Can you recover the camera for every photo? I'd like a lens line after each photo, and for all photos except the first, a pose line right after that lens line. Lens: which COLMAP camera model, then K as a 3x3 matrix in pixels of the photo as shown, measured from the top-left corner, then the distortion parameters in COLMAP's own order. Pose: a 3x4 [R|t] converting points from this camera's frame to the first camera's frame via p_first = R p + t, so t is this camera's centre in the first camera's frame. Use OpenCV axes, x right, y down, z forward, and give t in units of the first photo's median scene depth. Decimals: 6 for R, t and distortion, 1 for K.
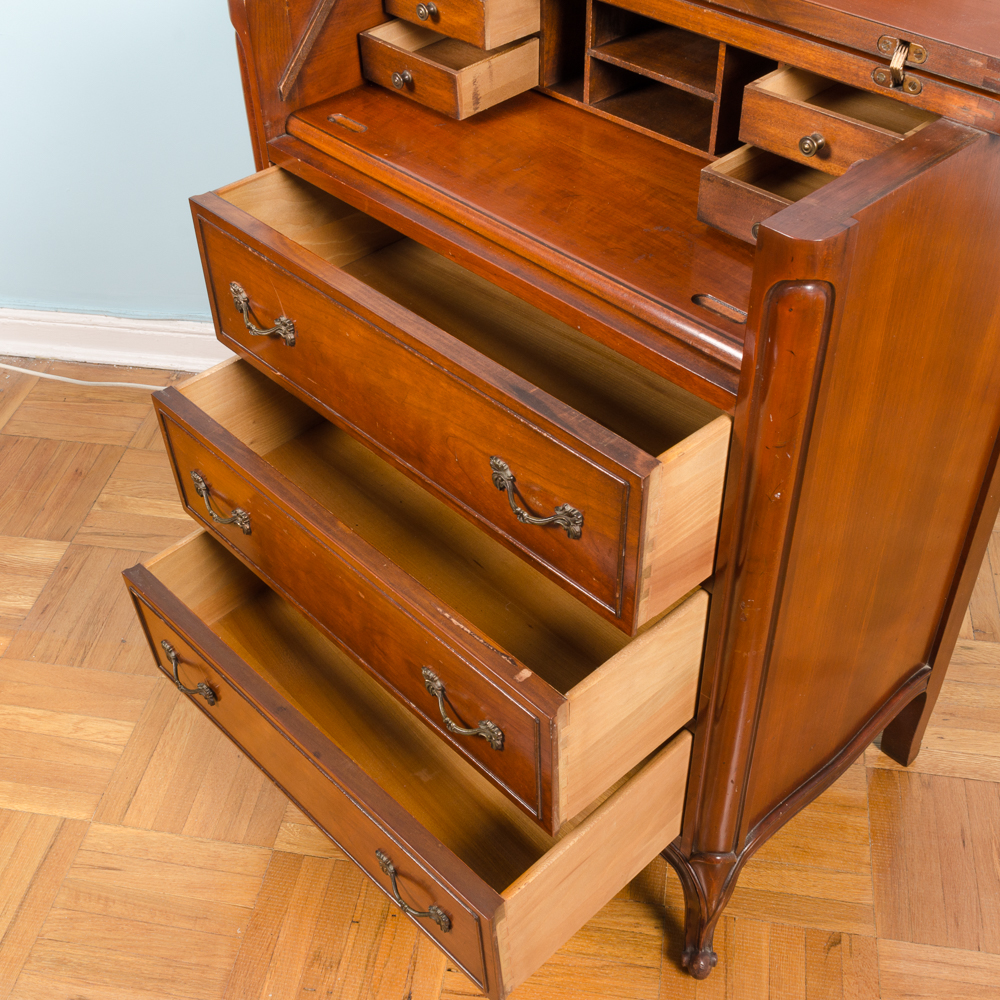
lens RADIAL K [[1241.7, 0, 480.3], [0, 1241.7, 502.5], [0, 0, 1]] dist [-0.009325, 0.008843]
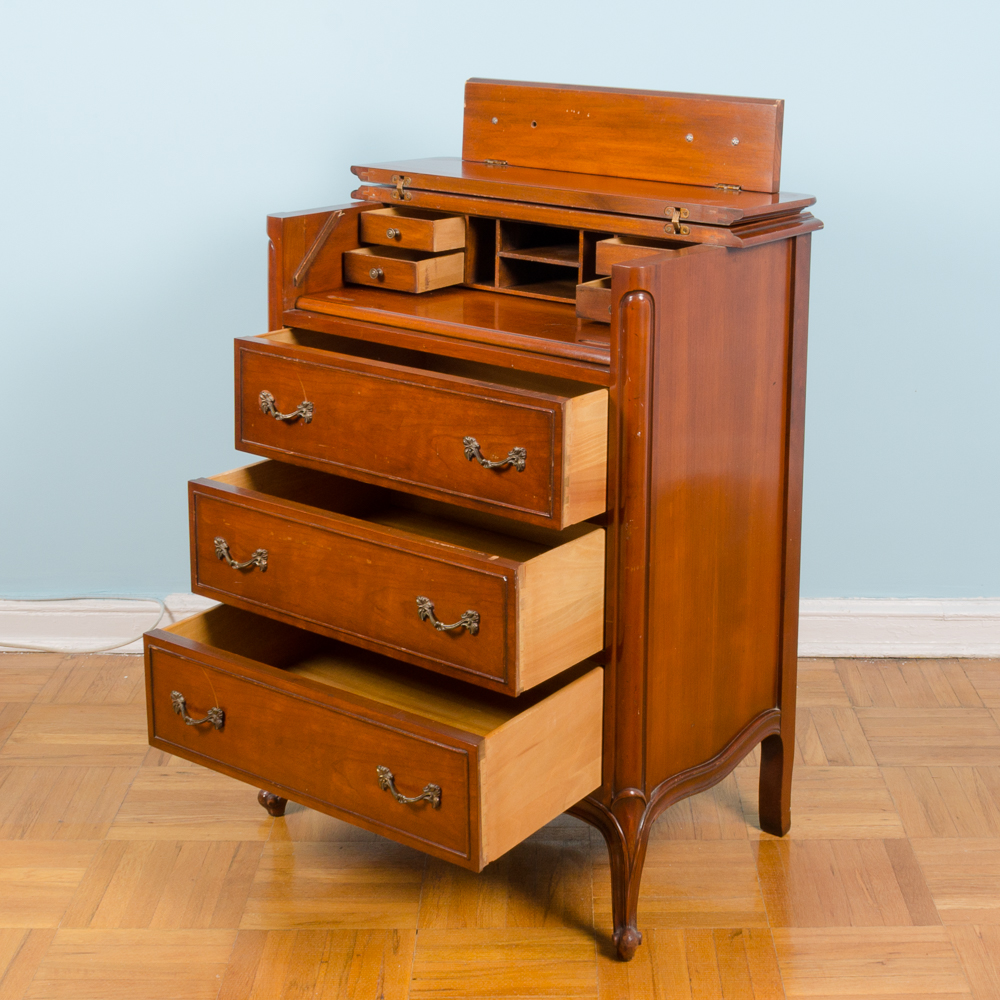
lens RADIAL K [[1703.4, 0, 640.3], [0, 1703.4, 230.3], [0, 0, 1]] dist [-0.000717, -0.001541]
pose [[0.972431, 0.020558, 0.232284, -0.205746], [0.110119, 0.837562, -0.535130, 0.677488], [-0.205553, 0.545955, 0.812207, -0.703791]]
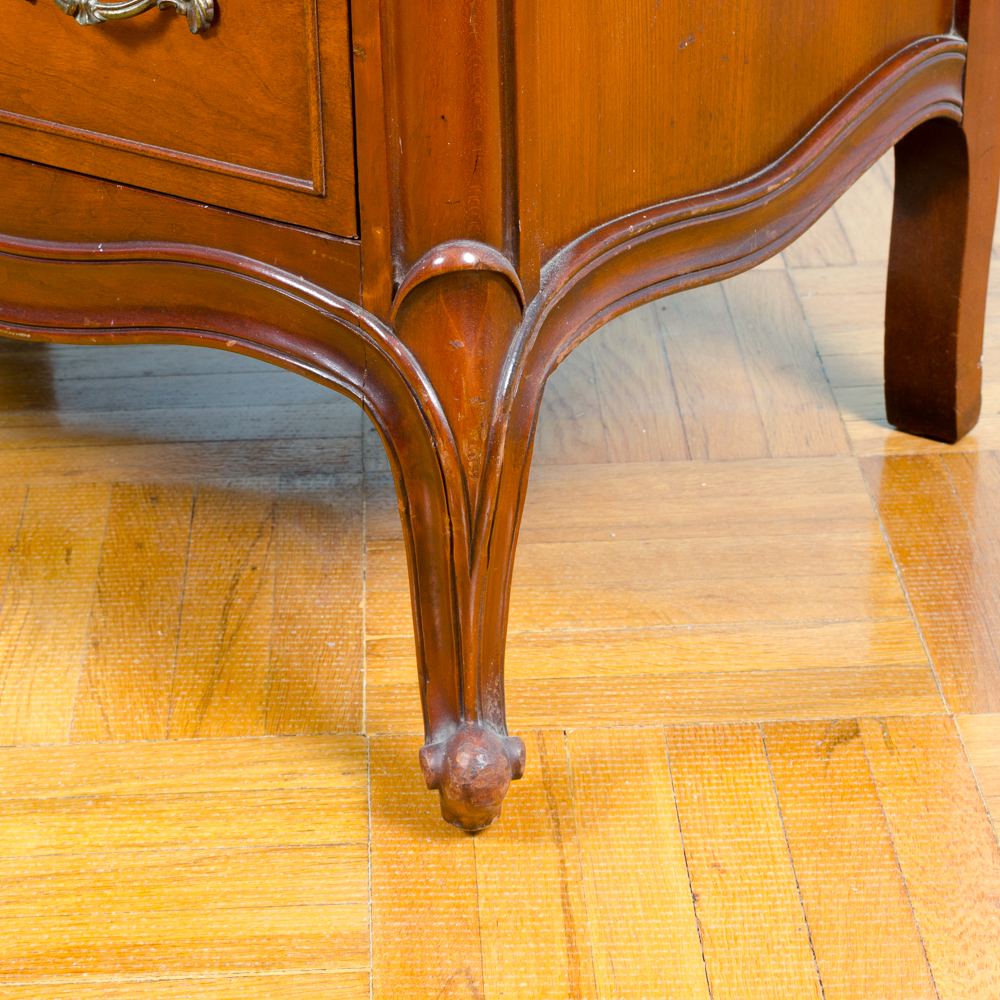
lens RADIAL K [[2724.9, 0, 500.0], [0, 2724.9, 500.0], [0, 0, 1]] dist [-0.062638, 0.982131]
pose [[0.975072, -0.087731, 0.203810, 0.037731], [0.136563, 0.961224, -0.239582, 0.479688], [-0.174888, 0.261442, 0.949243, 0.266755]]
